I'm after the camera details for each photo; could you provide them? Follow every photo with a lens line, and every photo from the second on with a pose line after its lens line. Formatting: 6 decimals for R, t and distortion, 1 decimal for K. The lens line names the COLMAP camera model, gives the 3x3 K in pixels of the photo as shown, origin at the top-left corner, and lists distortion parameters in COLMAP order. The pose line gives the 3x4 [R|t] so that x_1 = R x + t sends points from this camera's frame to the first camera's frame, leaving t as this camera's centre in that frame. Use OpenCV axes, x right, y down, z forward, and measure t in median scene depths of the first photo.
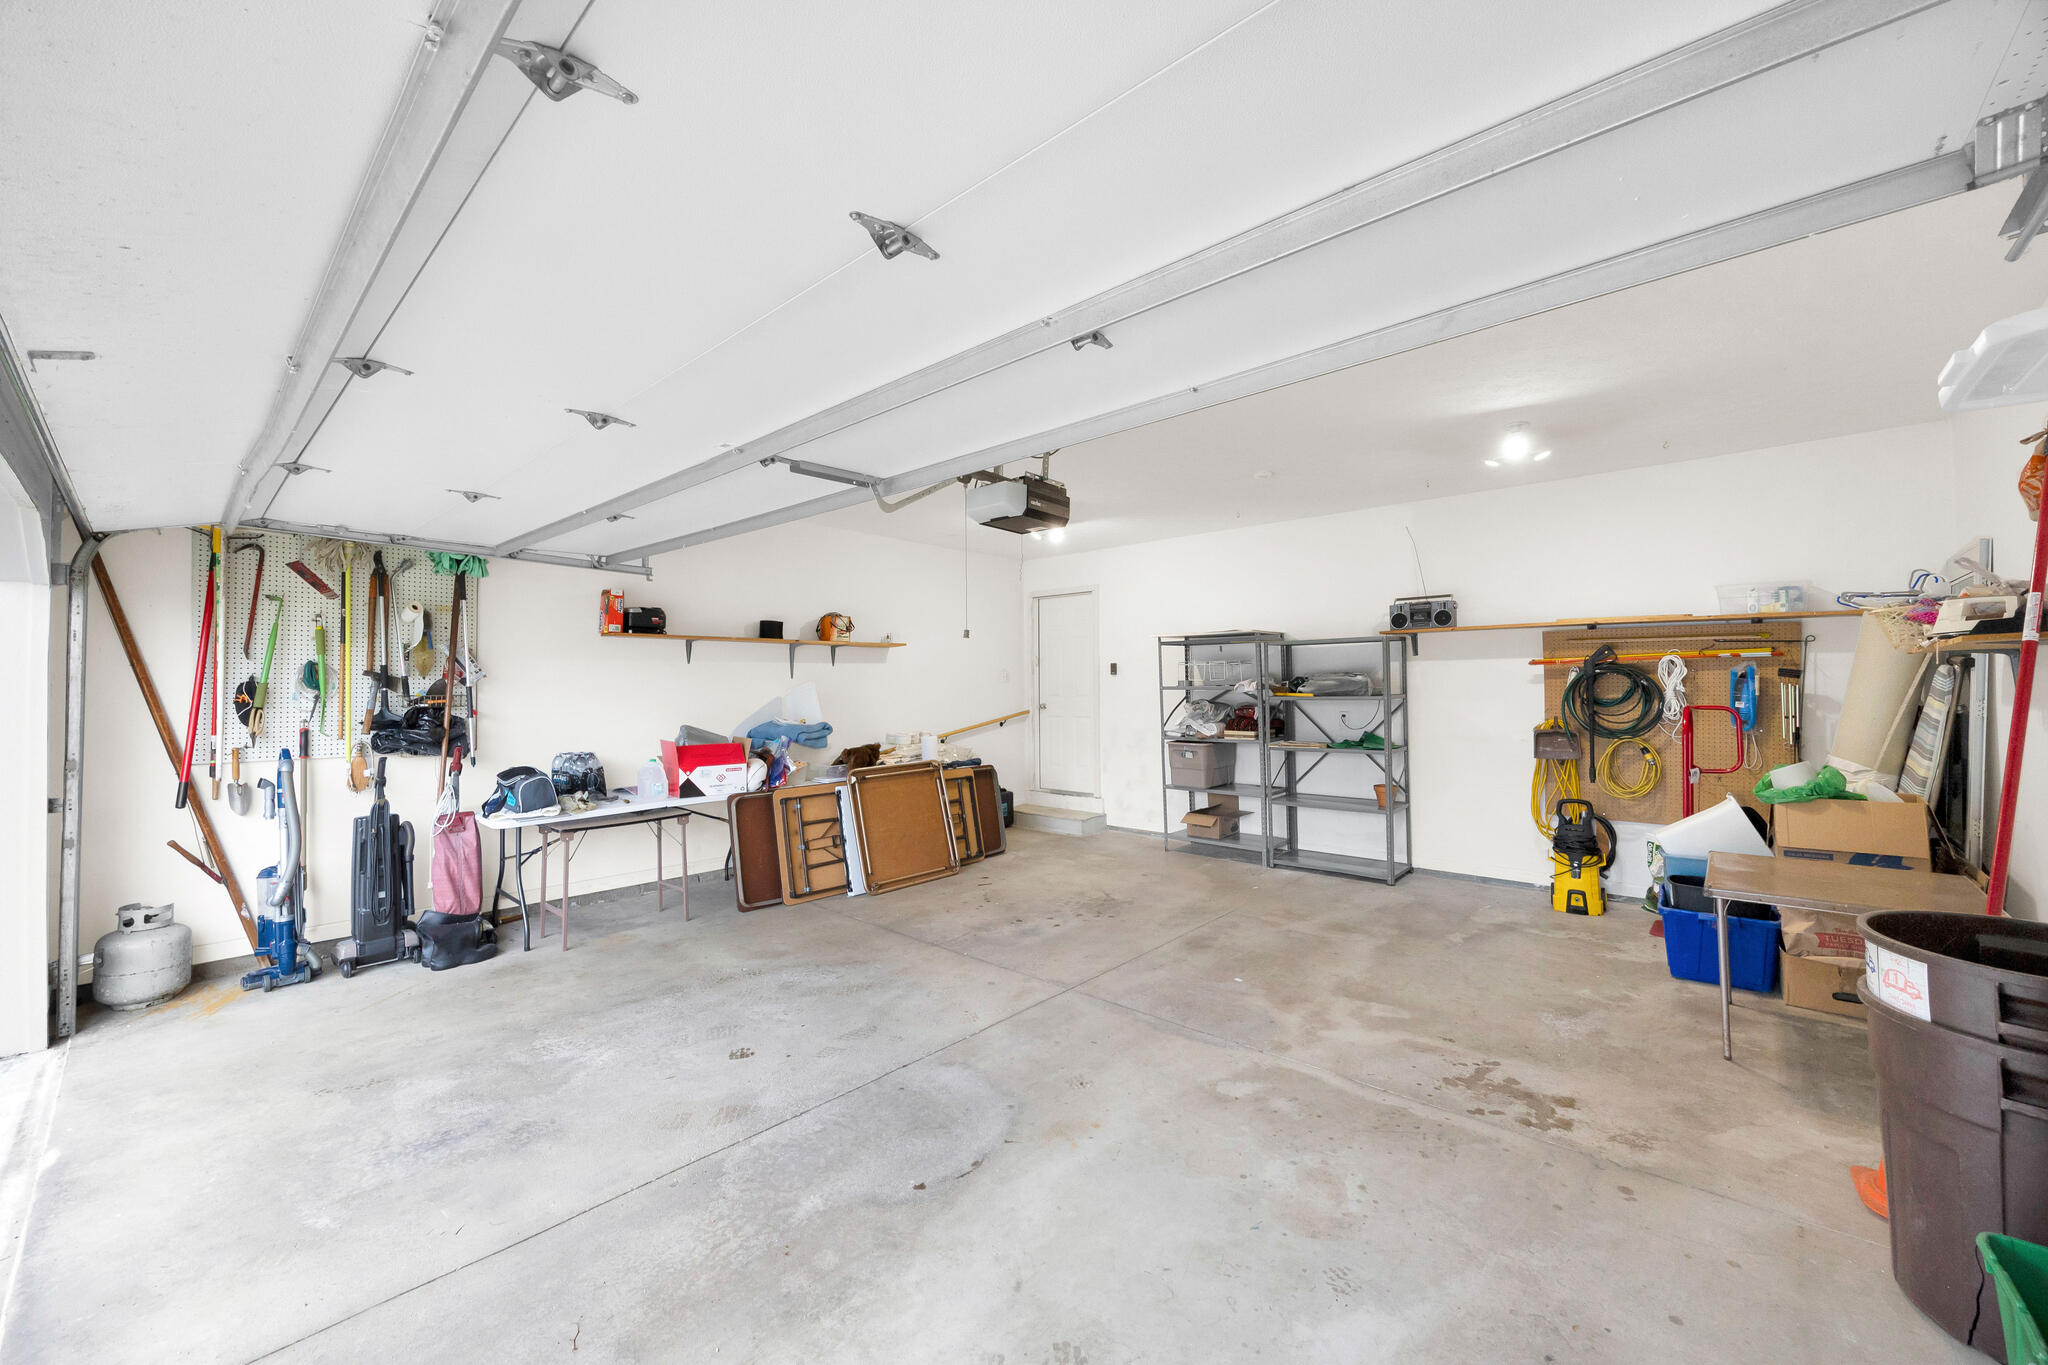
lens RADIAL K [[792.7, 0, 1012.5], [0, 792.7, 679.1], [0, 0, 1]] dist [0.000075, 0.000084]
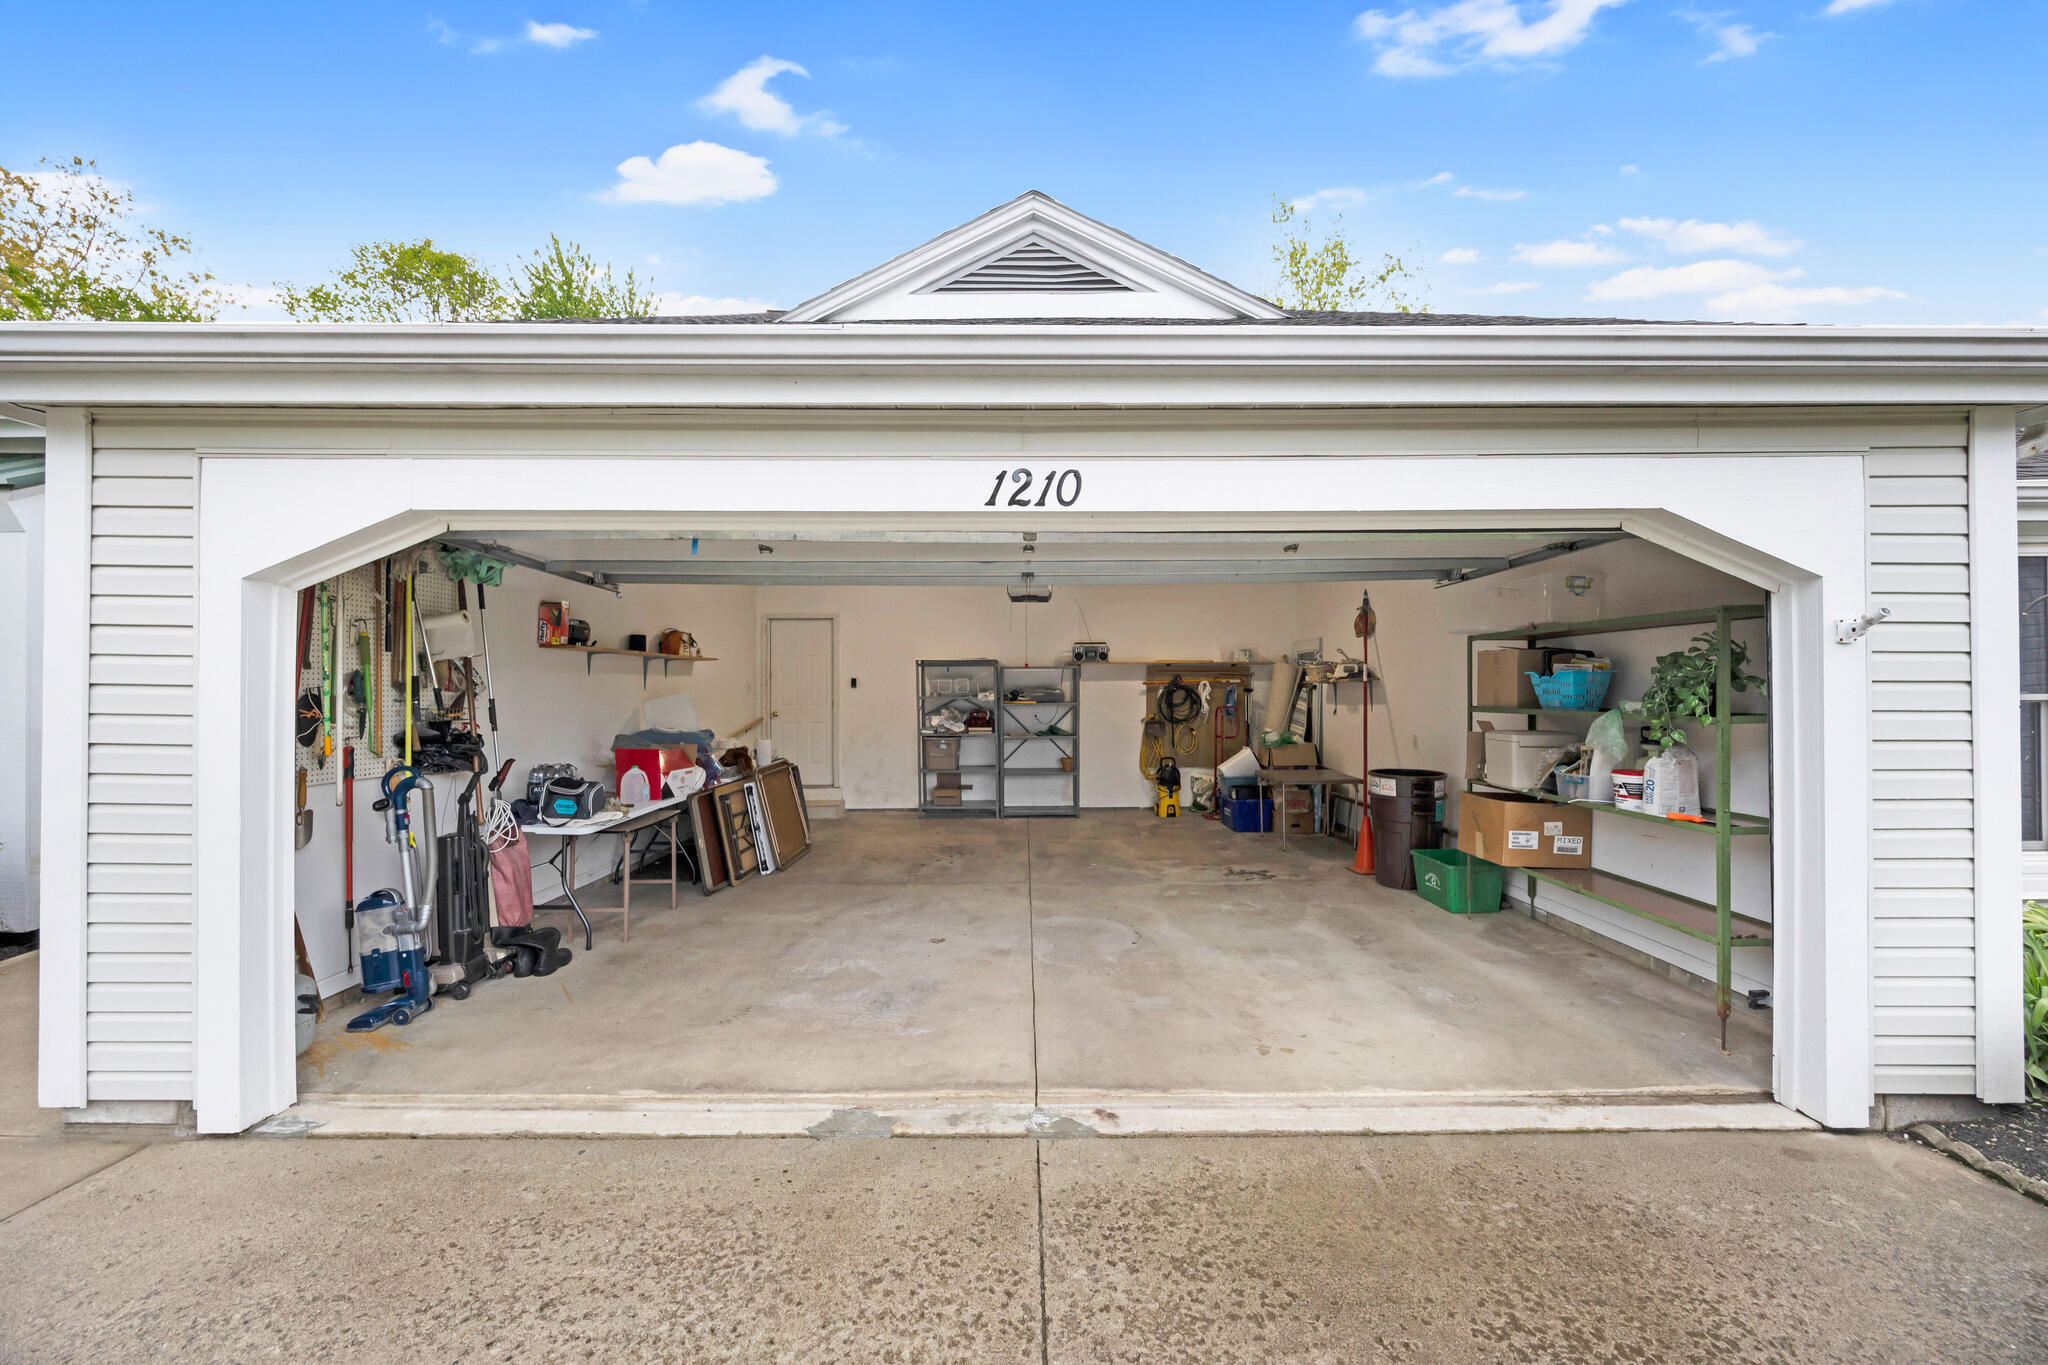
lens RADIAL K [[792.7, 0, 1012.5], [0, 792.7, 679.1], [0, 0, 1]] dist [0.000075, 0.000084]
pose [[0.738485, 0.012808, 0.674148, -0.809733], [-0.005010, 0.999896, -0.013509, -0.004812], [-0.674251, 0.006599, 0.738473, -0.140489]]
